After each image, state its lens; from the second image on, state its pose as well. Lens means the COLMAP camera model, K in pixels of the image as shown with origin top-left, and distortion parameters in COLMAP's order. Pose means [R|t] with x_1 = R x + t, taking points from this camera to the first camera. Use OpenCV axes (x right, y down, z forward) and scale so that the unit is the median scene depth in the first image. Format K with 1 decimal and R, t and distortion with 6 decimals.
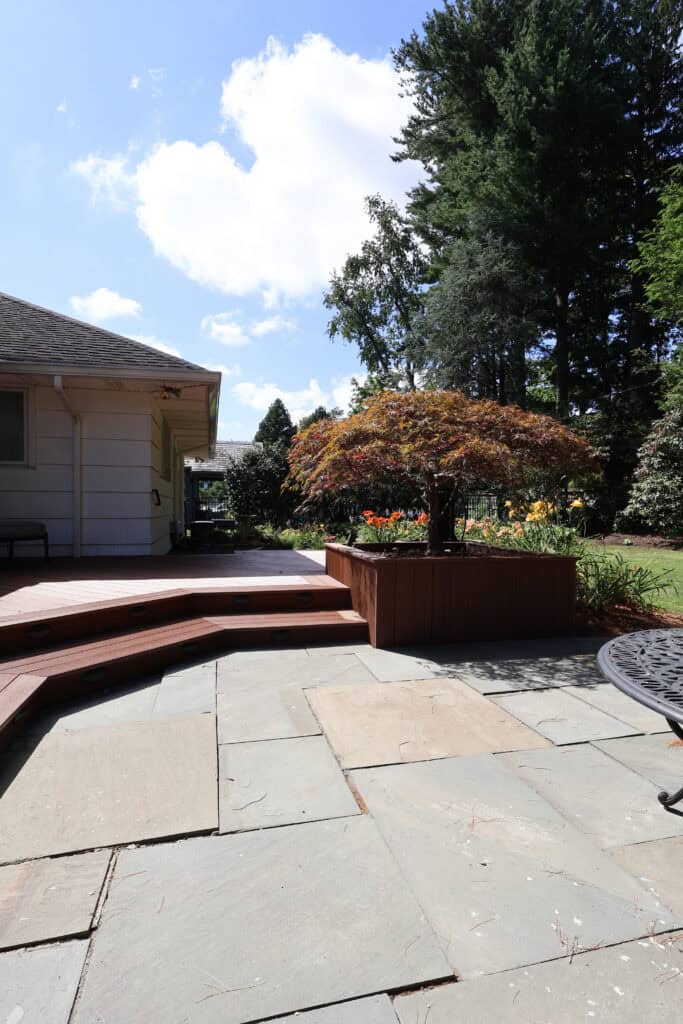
lens RADIAL K [[520.9, 0, 341.5], [0, 520.9, 512.0], [0, 0, 1]] dist [0.000296, -0.000709]
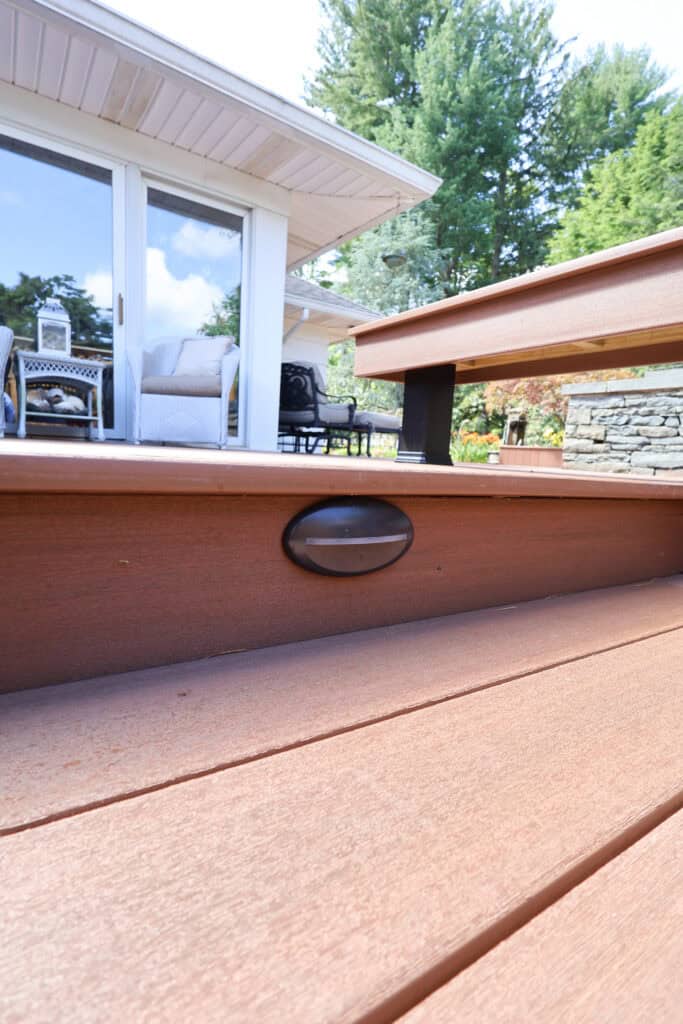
lens RADIAL K [[499.3, 0, 341.5], [0, 499.3, 512.0], [0, 0, 1]] dist [-0.000746, -0.001549]
pose [[0.939780, 0.010174, 0.341627, -0.237987], [-0.050667, 0.992660, 0.109817, 0.030140], [-0.338002, -0.120513, 0.933398, -0.077581]]
